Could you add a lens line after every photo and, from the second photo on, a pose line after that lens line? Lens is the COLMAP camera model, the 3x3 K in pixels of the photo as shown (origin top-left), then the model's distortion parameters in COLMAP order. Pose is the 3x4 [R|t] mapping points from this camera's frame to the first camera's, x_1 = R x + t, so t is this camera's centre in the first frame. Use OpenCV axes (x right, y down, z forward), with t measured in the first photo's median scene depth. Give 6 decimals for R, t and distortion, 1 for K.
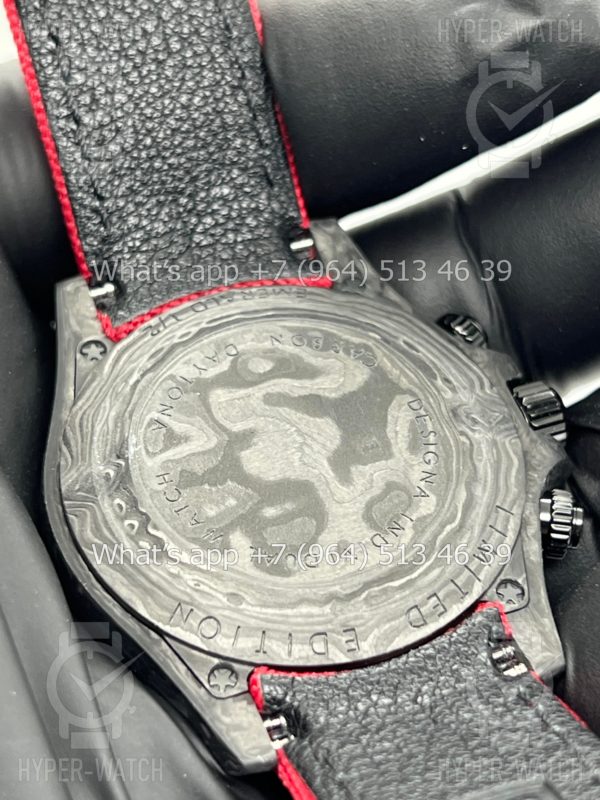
lens RADIAL K [[1878.9, 0, 300.0], [0, 1878.9, 400.0], [0, 0, 1]] dist [0.309423, -0.410057]
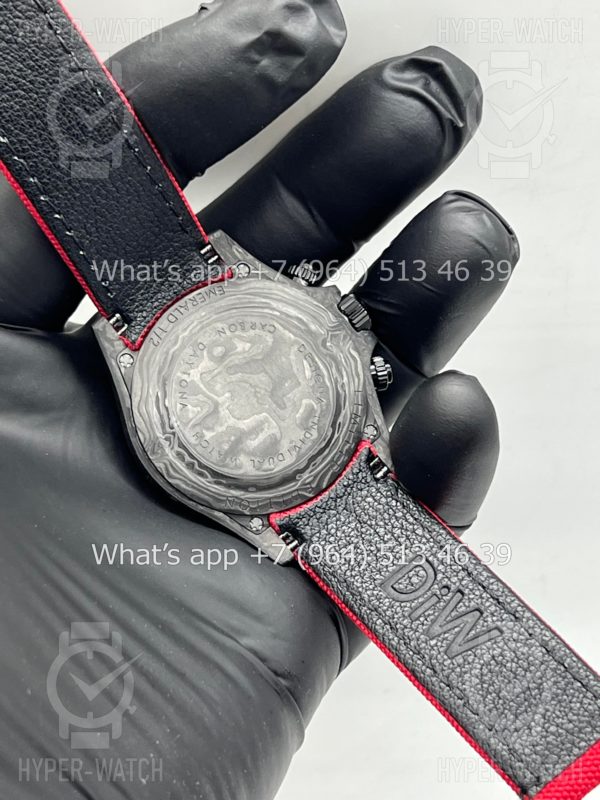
lens RADIAL K [[1878.9, 0, 300.0], [0, 1878.9, 400.0], [0, 0, 1]] dist [0.309423, -0.410057]
pose [[0.946173, -0.298862, 0.124253, -0.202599], [0.177549, 0.800246, 0.572785, -1.095822], [-0.270617, -0.519893, 0.810233, -0.611695]]
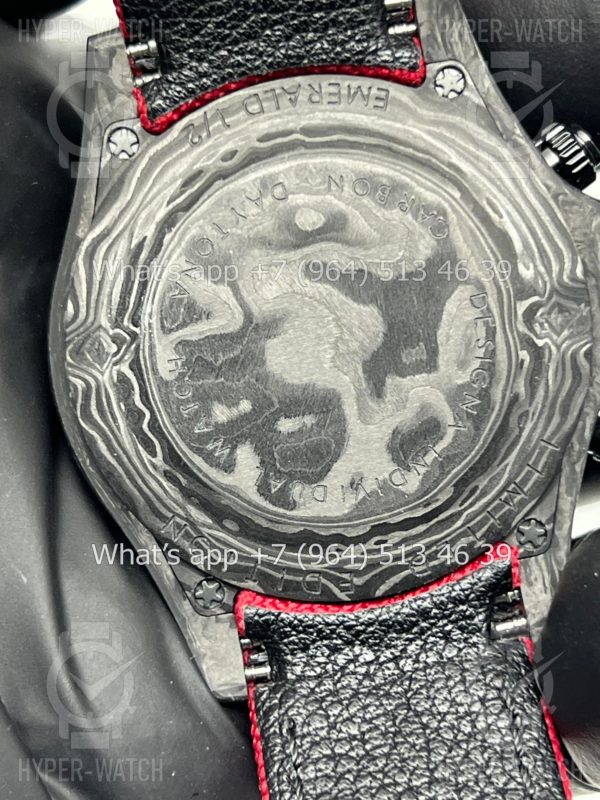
lens RADIAL K [[1878.9, 0, 300.0], [0, 1878.9, 400.0], [0, 0, 1]] dist [0.309423, -0.410057]
pose [[0.982565, 0.180238, -0.045601, 0.029291], [-0.109433, 0.758969, 0.641865, -0.522841], [0.150298, -0.625684, 0.765461, 0.308859]]
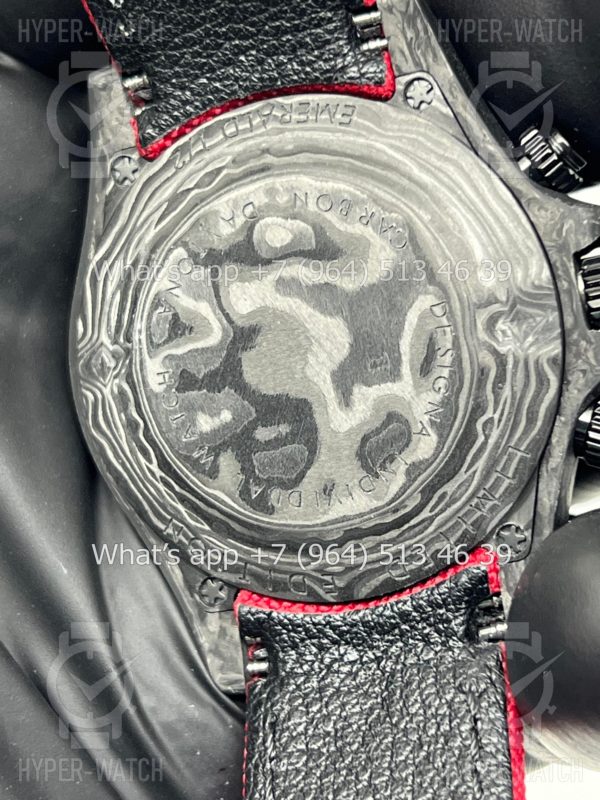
lens RADIAL K [[1878.9, 0, 300.0], [0, 1878.9, 400.0], [0, 0, 1]] dist [0.309423, -0.410057]
pose [[0.914969, 0.170855, -0.365569, 0.338605], [0.124786, 0.741733, 0.658984, -0.565418], [0.383745, -0.648568, 0.657343, 0.387553]]
